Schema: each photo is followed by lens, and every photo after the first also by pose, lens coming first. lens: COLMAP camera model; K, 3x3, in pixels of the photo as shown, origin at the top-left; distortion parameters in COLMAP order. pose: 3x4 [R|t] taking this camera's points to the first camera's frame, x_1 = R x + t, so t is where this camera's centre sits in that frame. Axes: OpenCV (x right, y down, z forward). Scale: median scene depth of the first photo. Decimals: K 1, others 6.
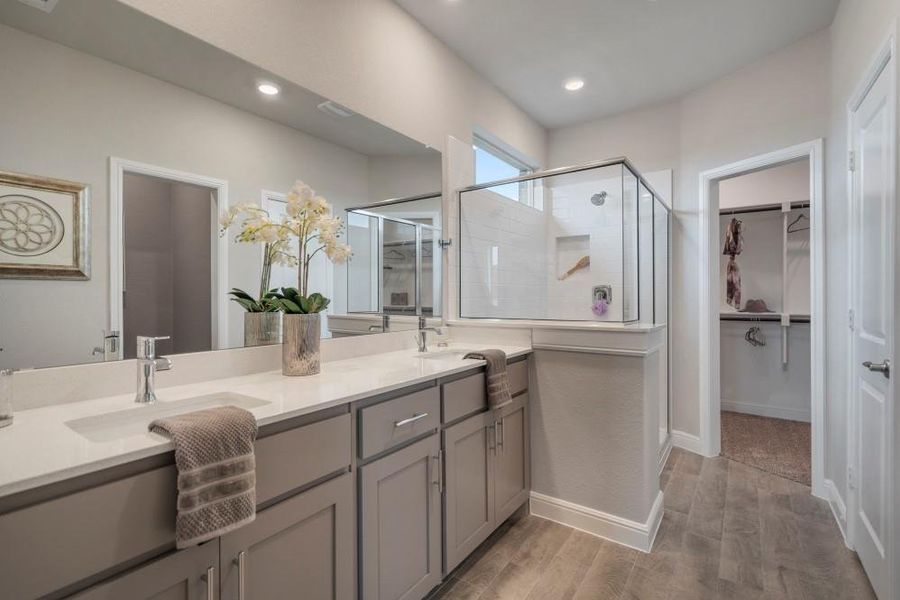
lens RADIAL K [[411.1, 0, 454.5], [0, 411.1, 296.3], [0, 0, 1]] dist [0.001416, 0.000860]
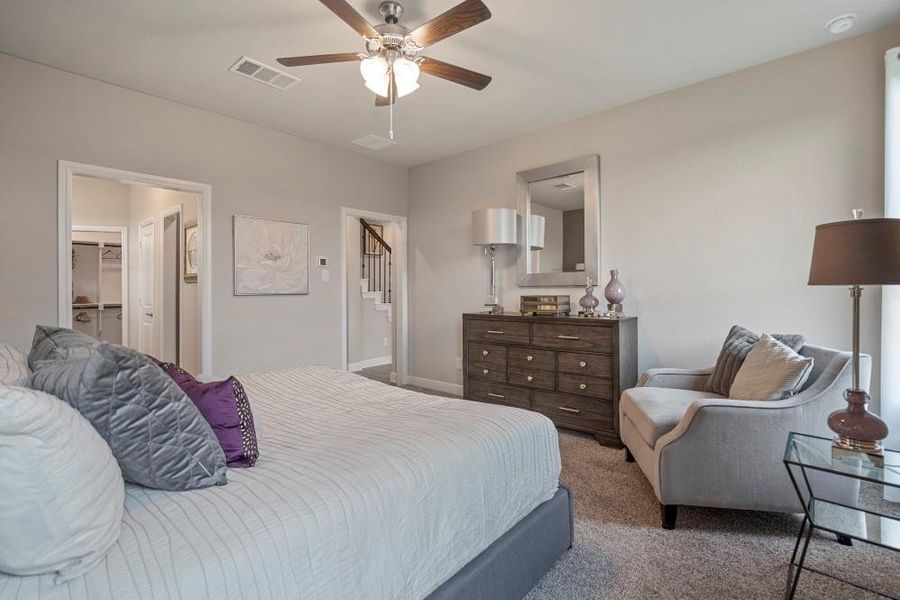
lens RADIAL K [[412.9, 0, 455.8], [0, 412.9, 290.0], [0, 0, 1]] dist [-0.004089, -0.000034]
pose [[0.109230, 0.002134, 0.994014, -0.825530], [0.004937, 0.999984, -0.002689, -0.005348], [-0.994004, 0.005201, 0.109218, -0.749613]]
